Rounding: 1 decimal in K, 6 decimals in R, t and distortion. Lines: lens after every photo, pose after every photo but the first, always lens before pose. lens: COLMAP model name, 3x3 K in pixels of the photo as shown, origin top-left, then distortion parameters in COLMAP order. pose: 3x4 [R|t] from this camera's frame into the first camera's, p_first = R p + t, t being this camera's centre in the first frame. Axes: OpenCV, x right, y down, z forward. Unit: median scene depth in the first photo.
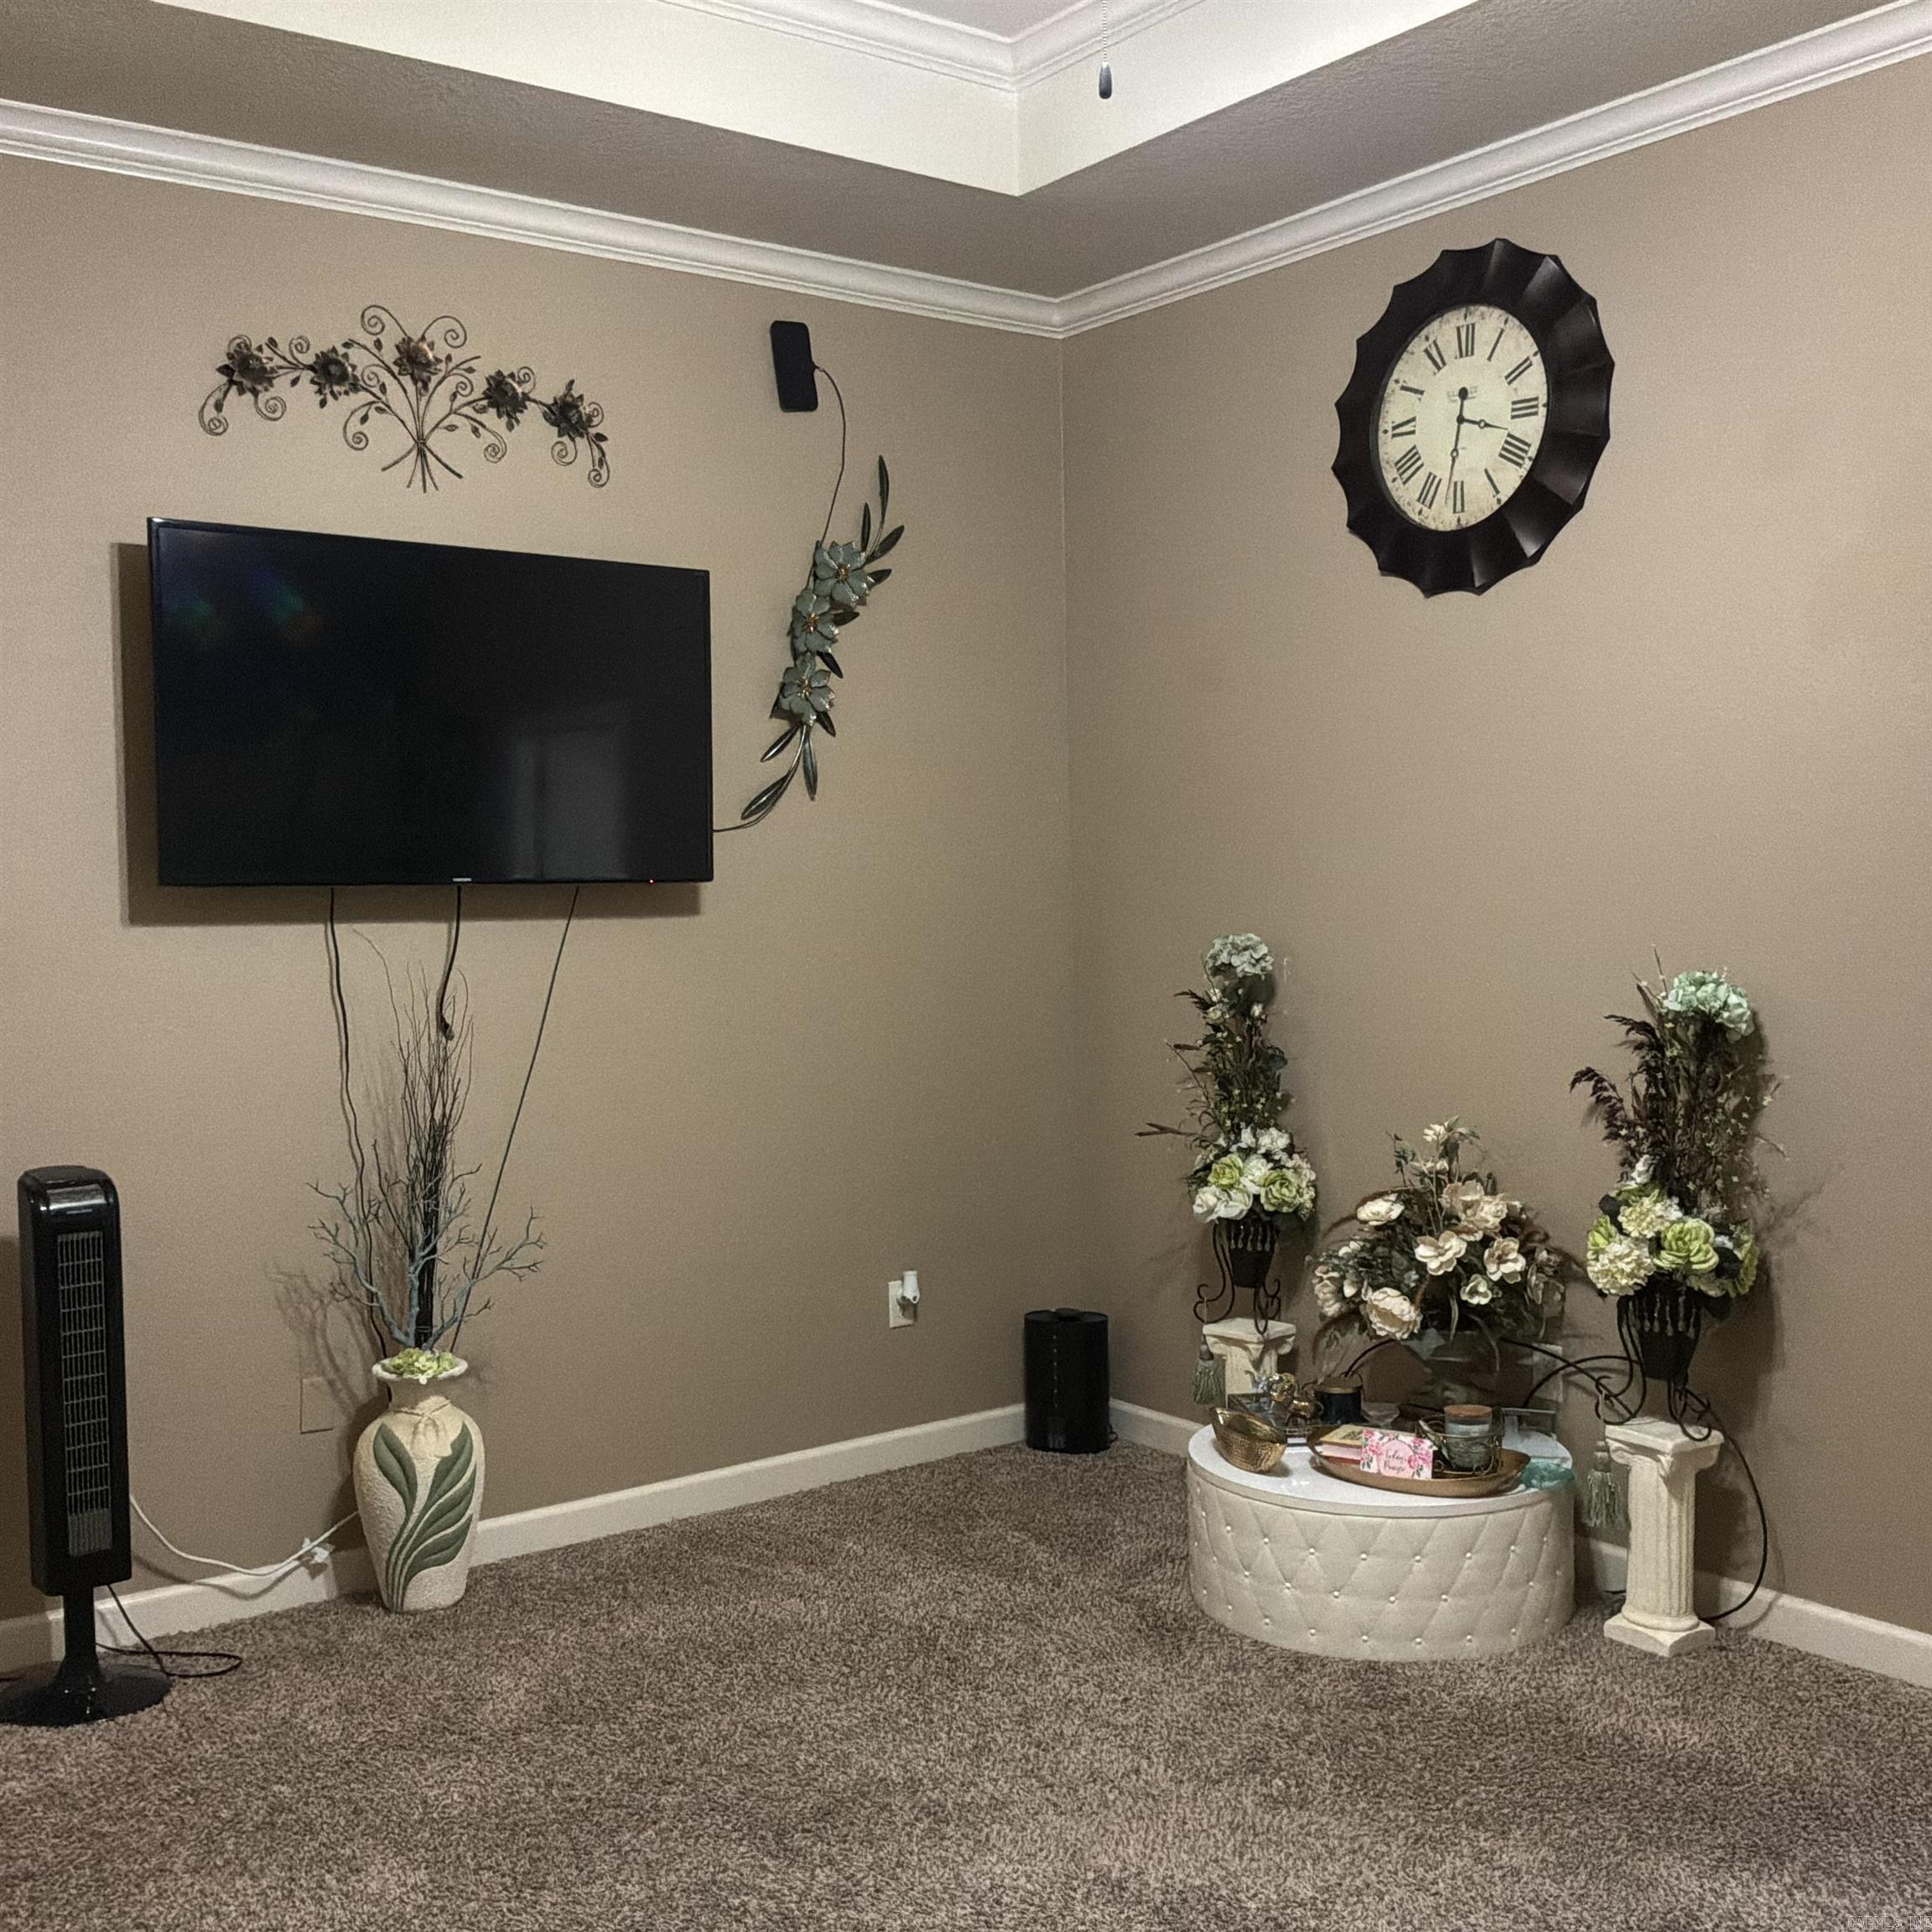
lens RADIAL K [[2142.6, 0, 966.0], [0, 2142.6, 966.0], [0, 0, 1]] dist [0.144568, -0.316988]
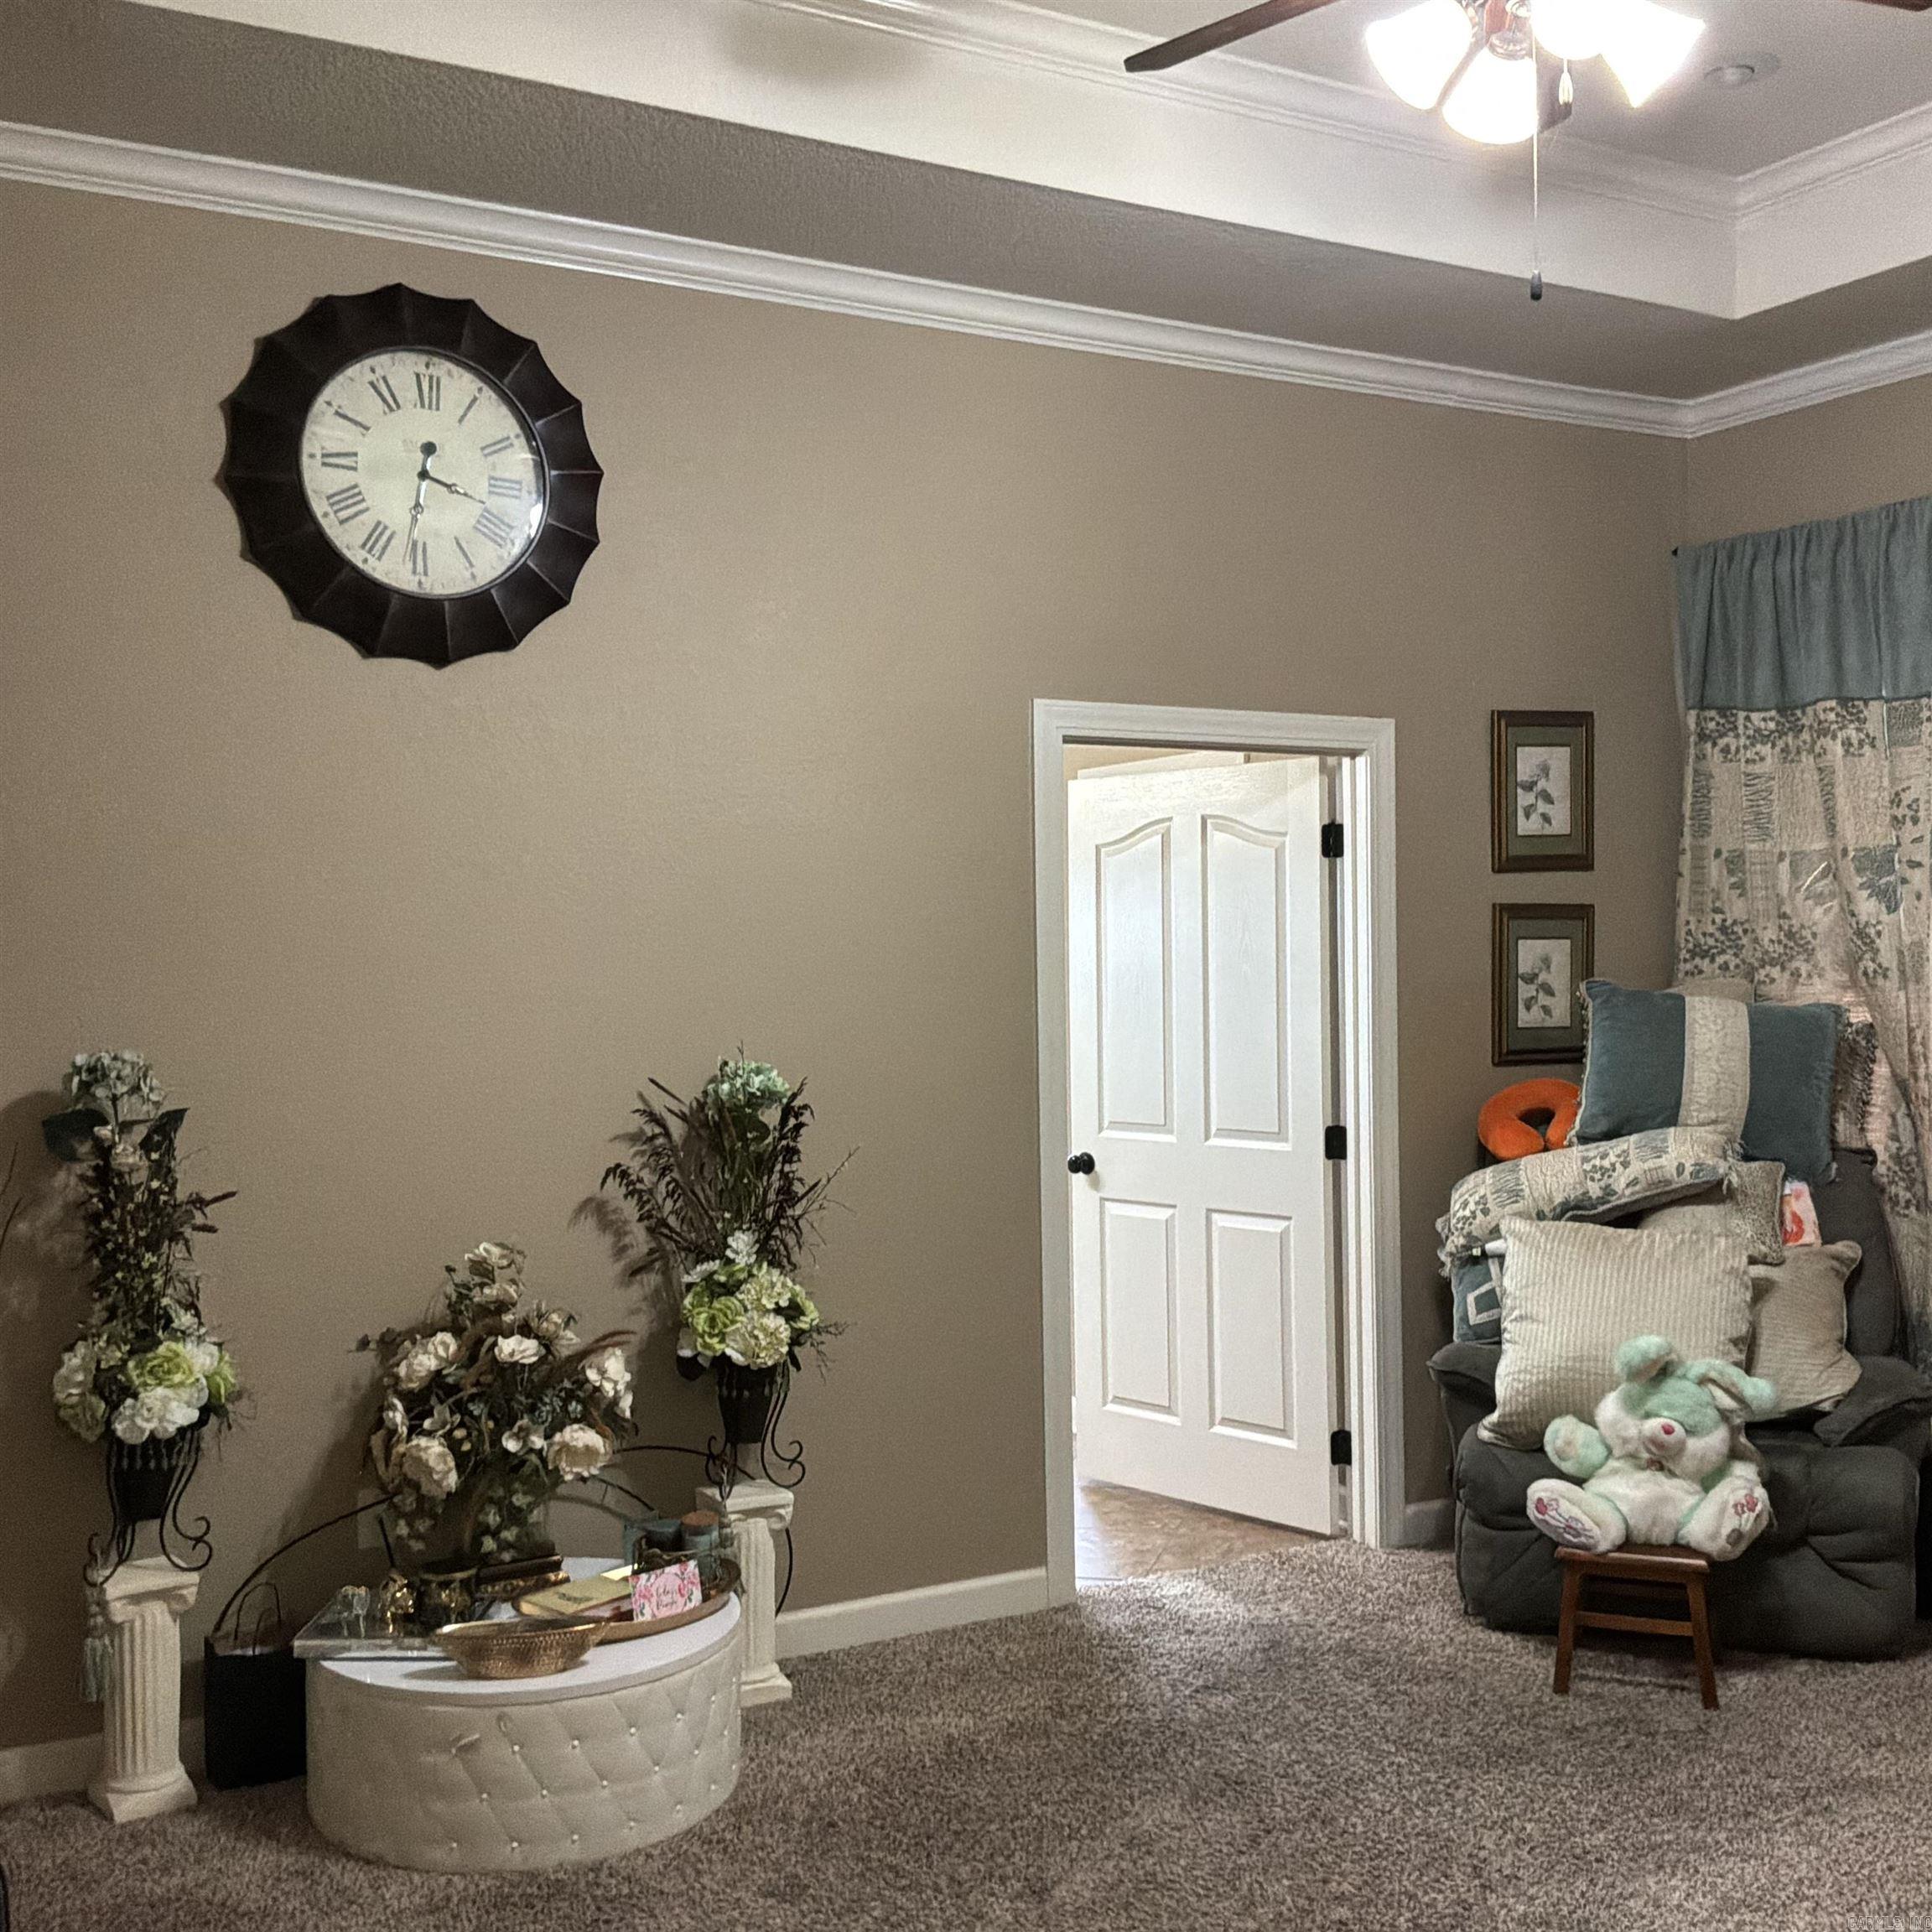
lens RADIAL K [[2142.6, 0, 966.0], [0, 2142.6, 966.0], [0, 0, 1]] dist [0.144568, -0.316988]
pose [[0.133044, 0.013527, 0.991018, -0.644876], [0.046452, 0.998723, -0.019869, -0.016195], [-0.990021, 0.048678, 0.132246, 0.662573]]
